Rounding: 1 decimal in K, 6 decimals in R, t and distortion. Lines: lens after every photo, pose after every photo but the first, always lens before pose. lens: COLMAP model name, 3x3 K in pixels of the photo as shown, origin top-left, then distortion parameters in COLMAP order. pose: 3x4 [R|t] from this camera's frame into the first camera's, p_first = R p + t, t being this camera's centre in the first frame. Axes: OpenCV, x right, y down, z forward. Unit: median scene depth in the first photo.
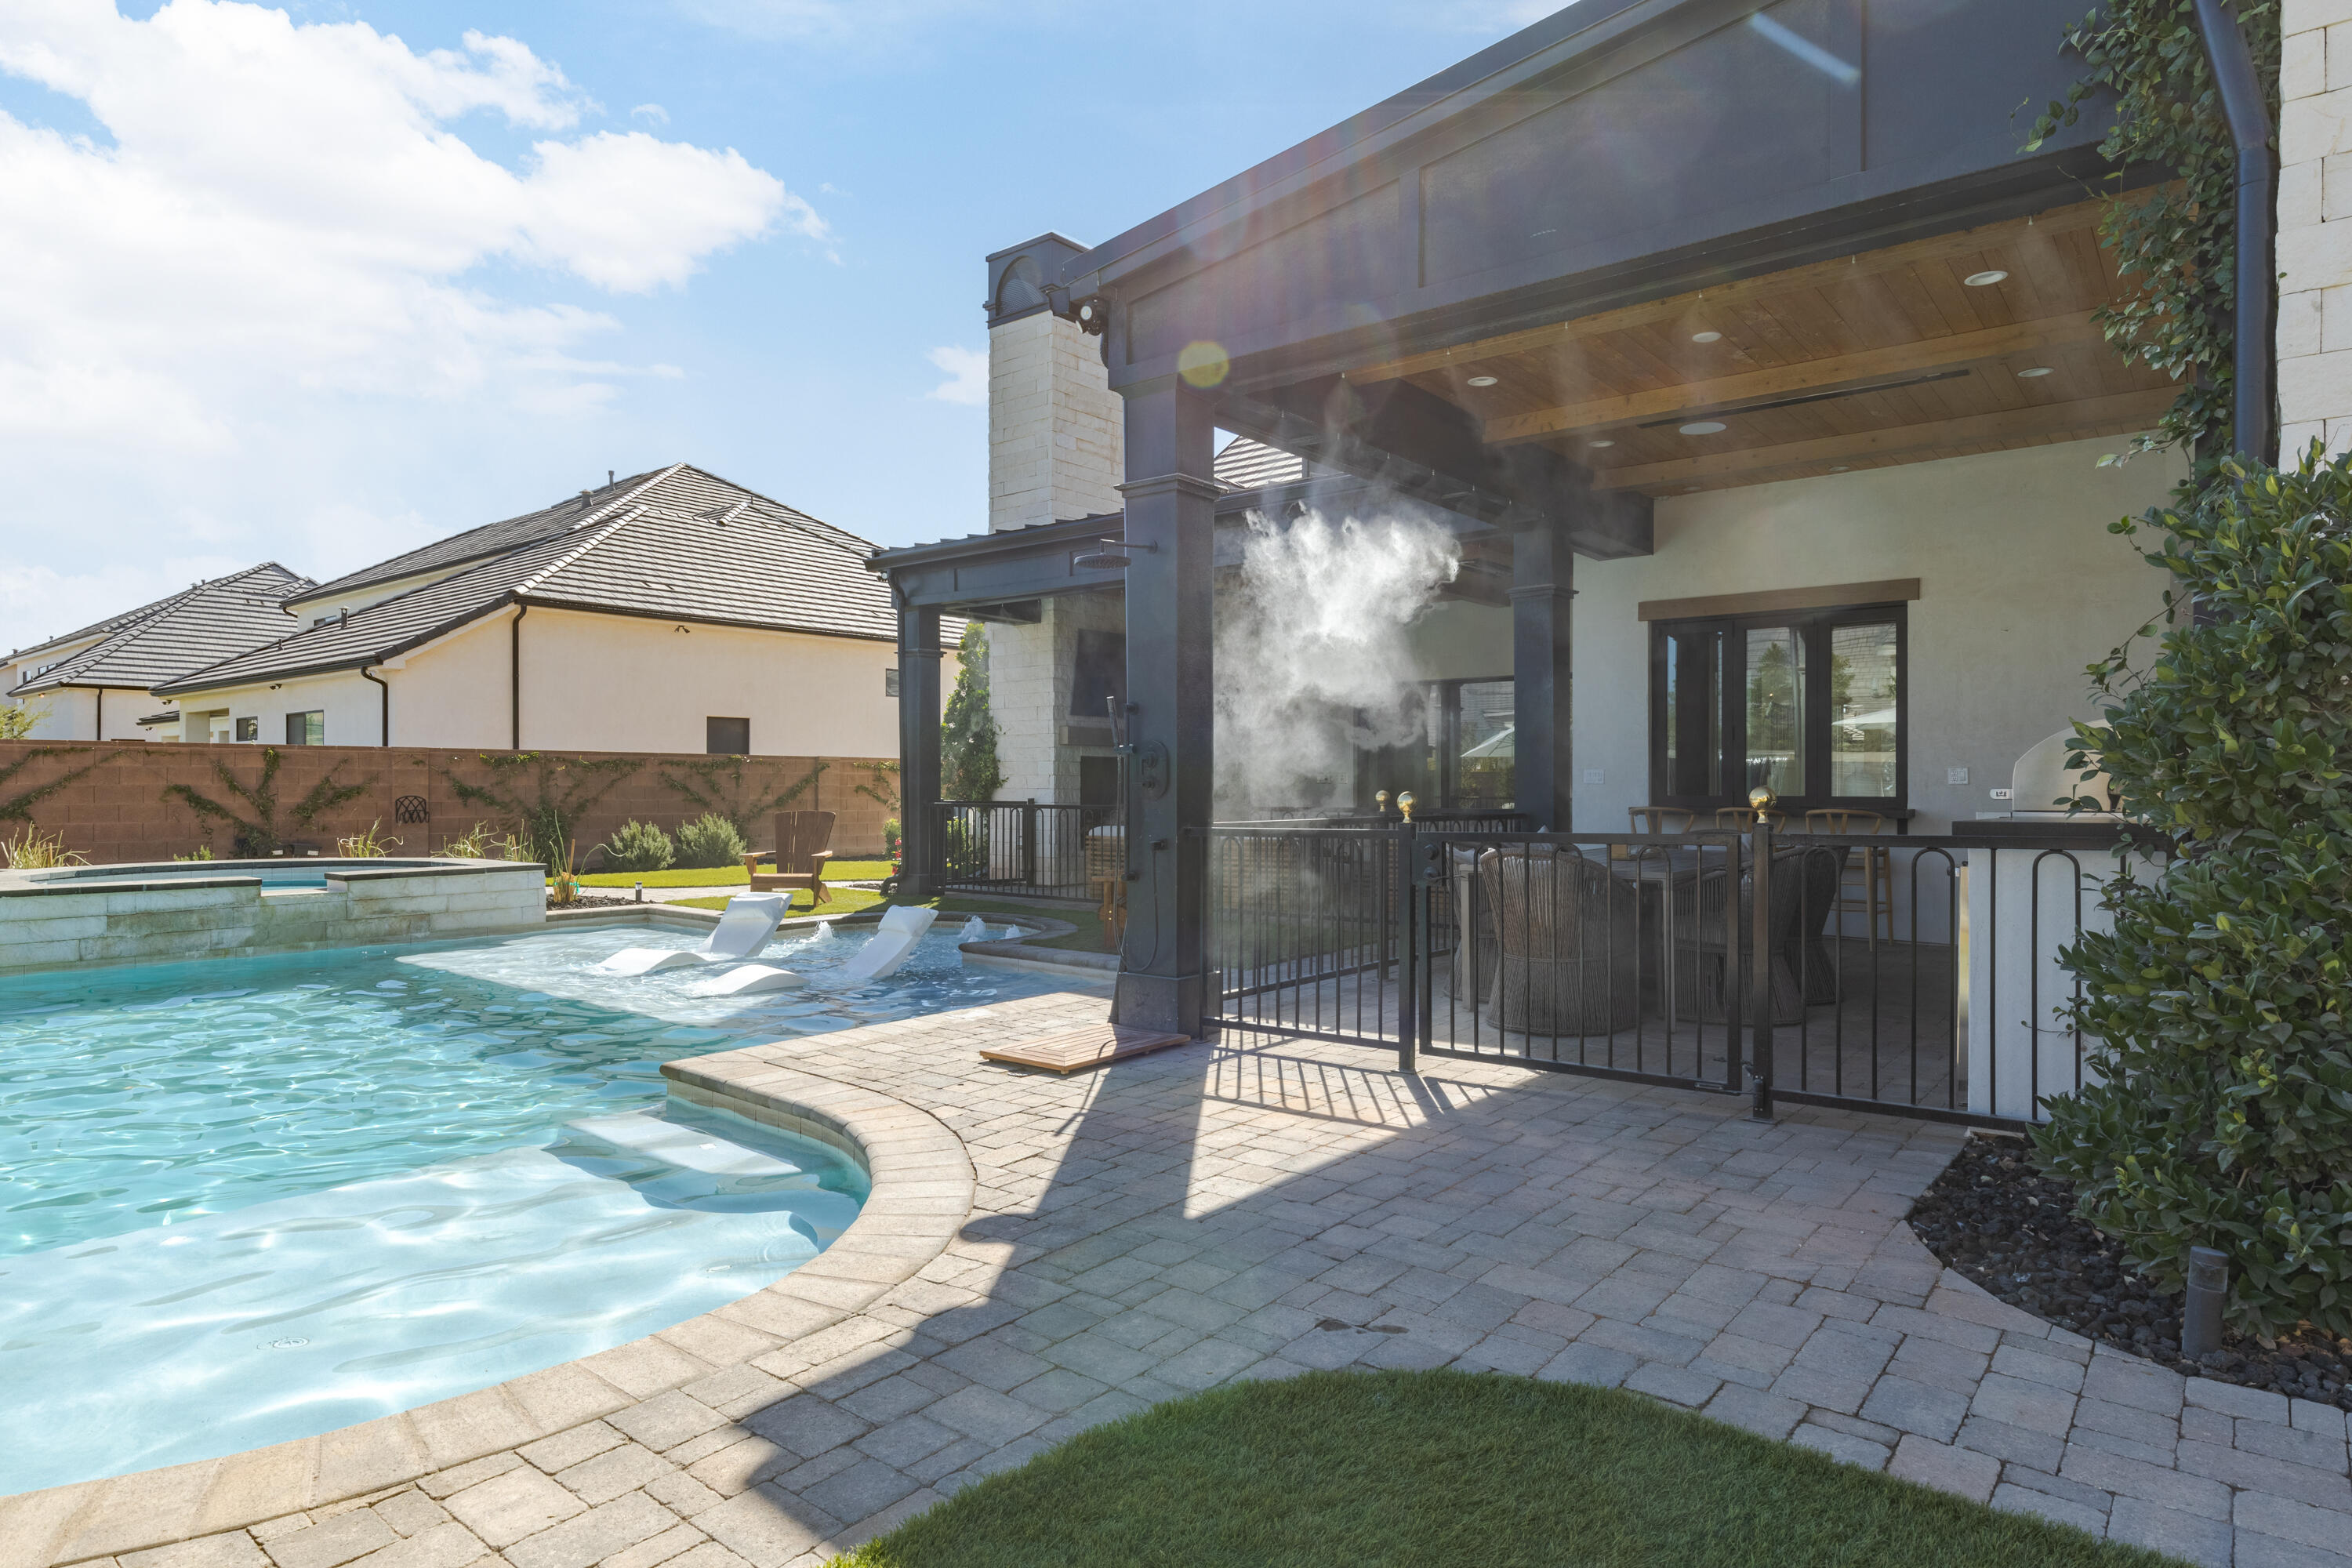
lens RADIAL K [[1303.2, 0, 1177.6], [0, 1303.2, 795.8], [0, 0, 1]] dist [0.006979, -0.002670]
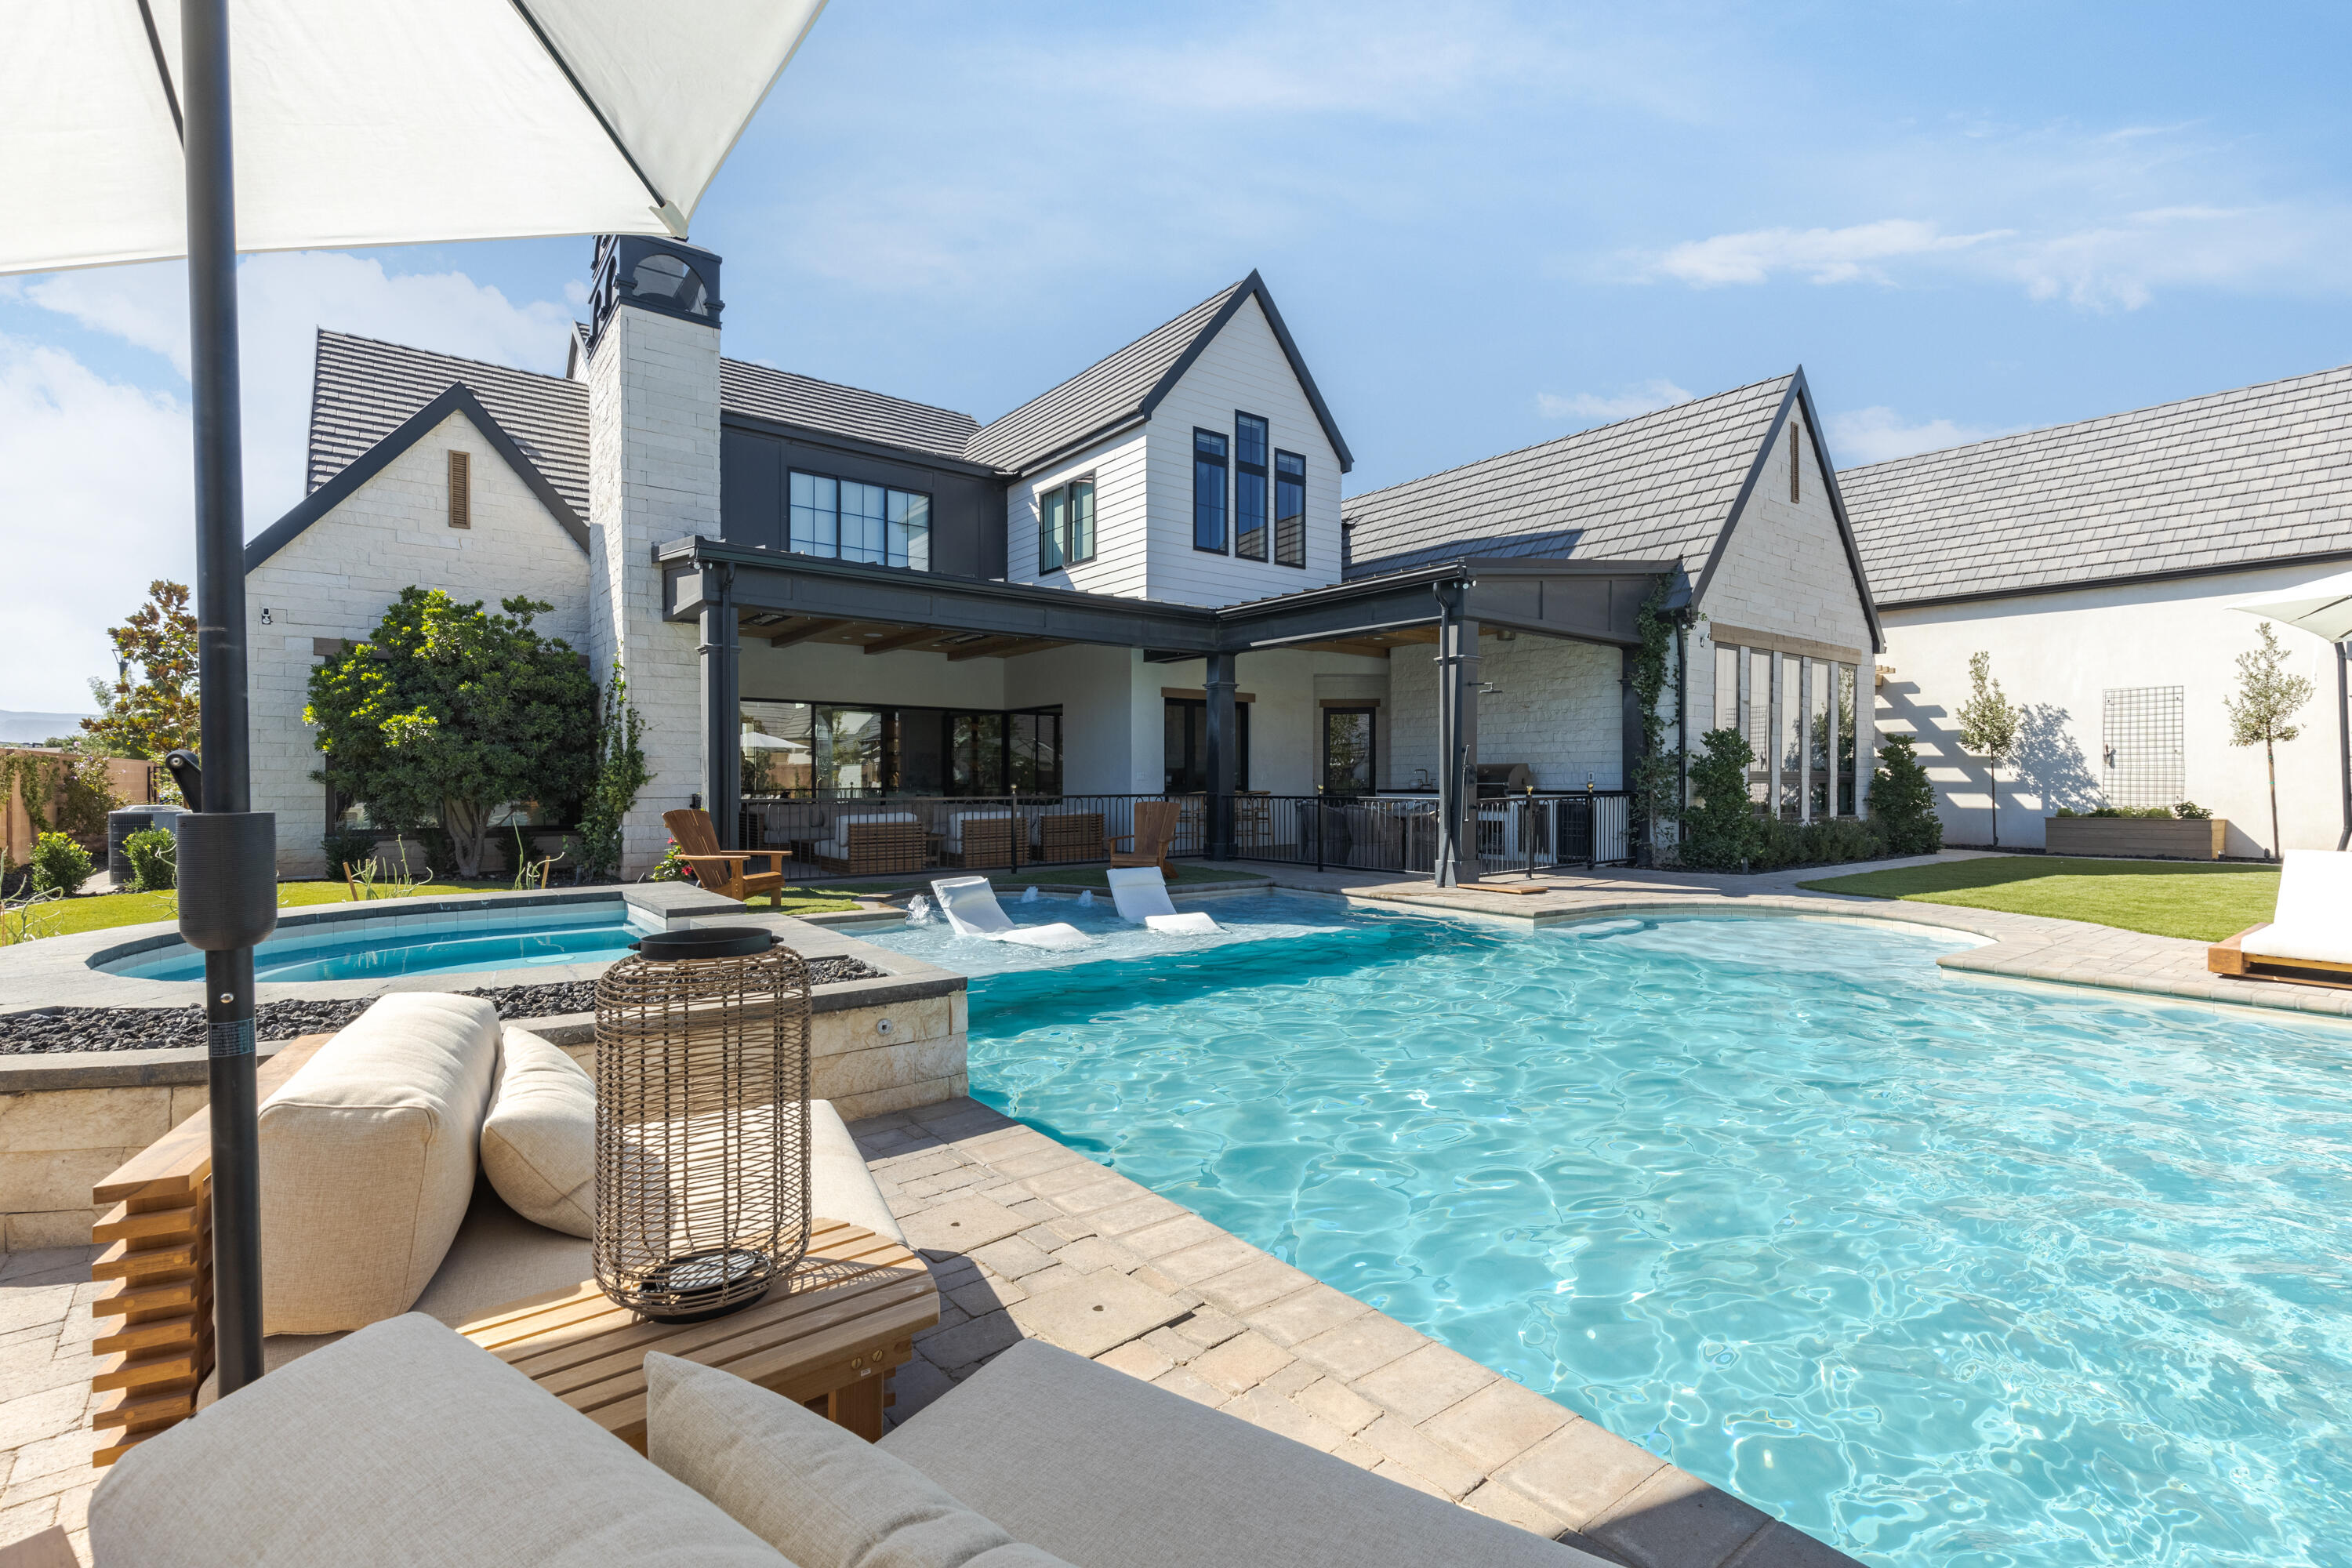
lens RADIAL K [[1047.9, 0, 1183.1], [0, 1047.9, 787.8], [0, 0, 1]] dist [0.007855, -0.002041]
pose [[0.219624, -0.008018, 0.975552, -0.835120], [0.007927, 0.999948, 0.006434, -0.005420], [-0.975552, 0.006321, 0.219676, 0.446845]]
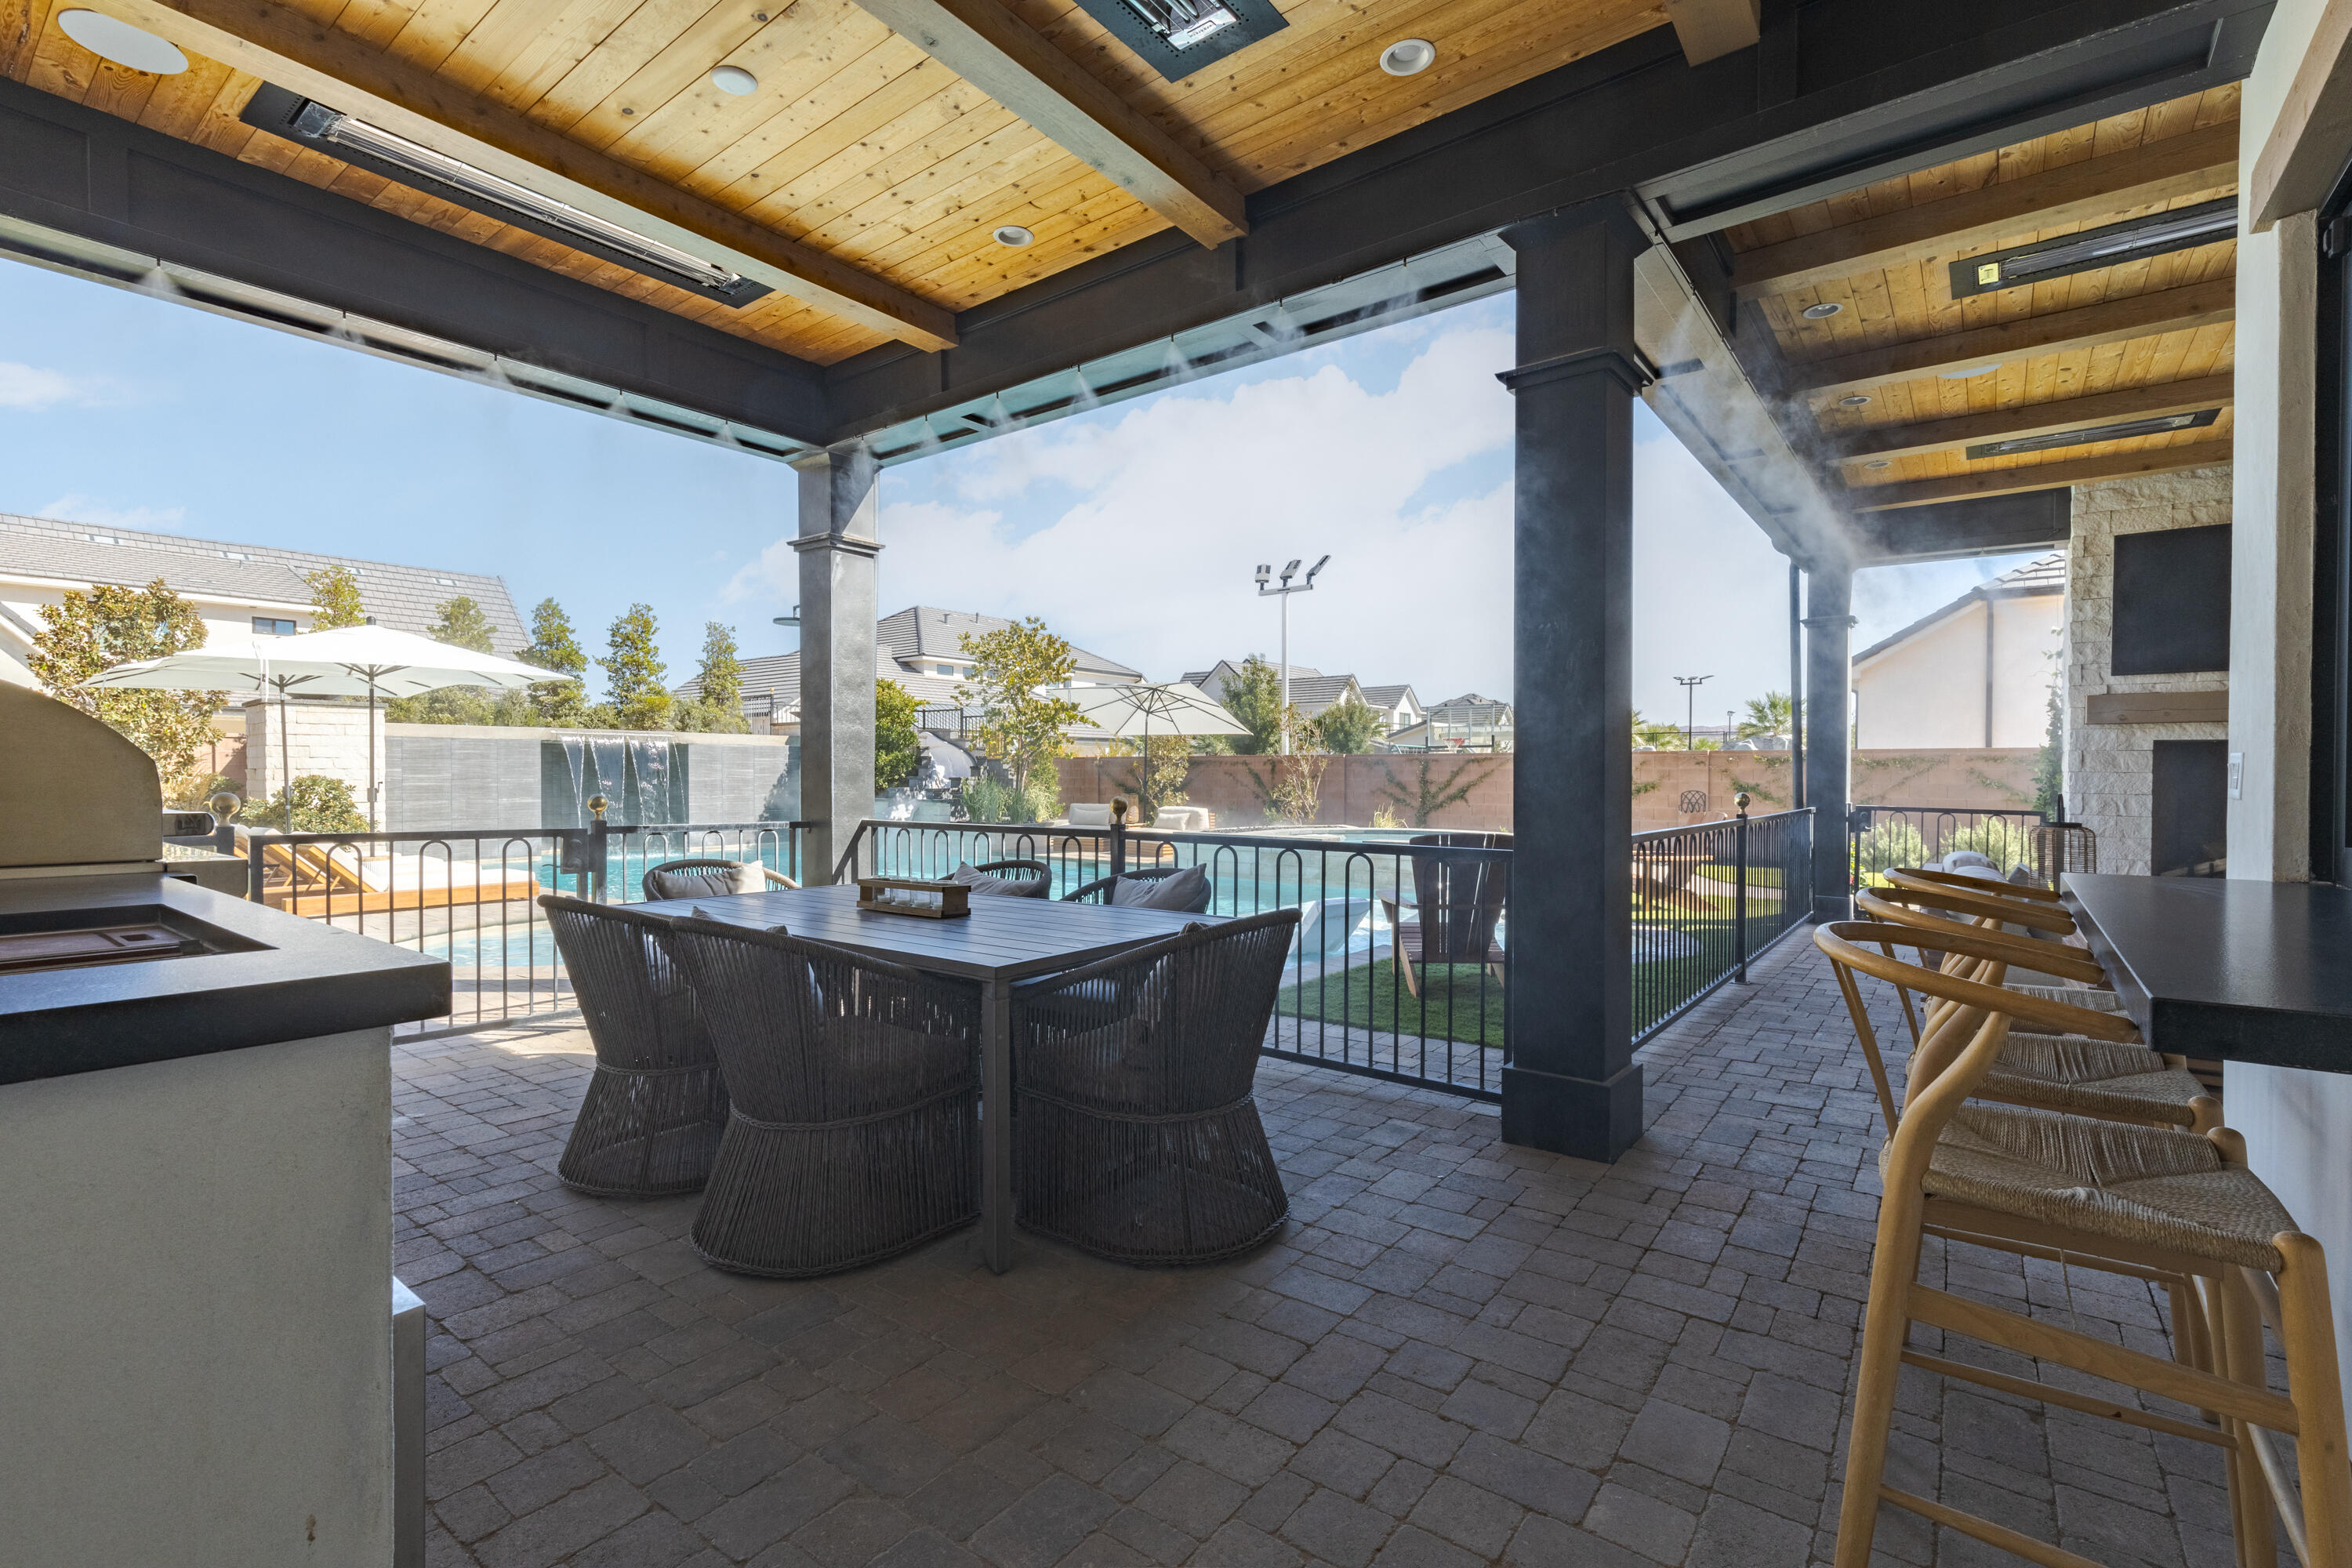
lens RADIAL K [[1047.9, 0, 1178.1], [0, 1047.9, 788.8], [0, 0, 1]] dist [0.007855, -0.002041]
pose [[0.025137, 0.012408, -0.999607, 0.413977], [-0.011030, 0.999866, 0.012134, -0.008778], [0.999623, 0.010721, 0.025270, 0.539014]]
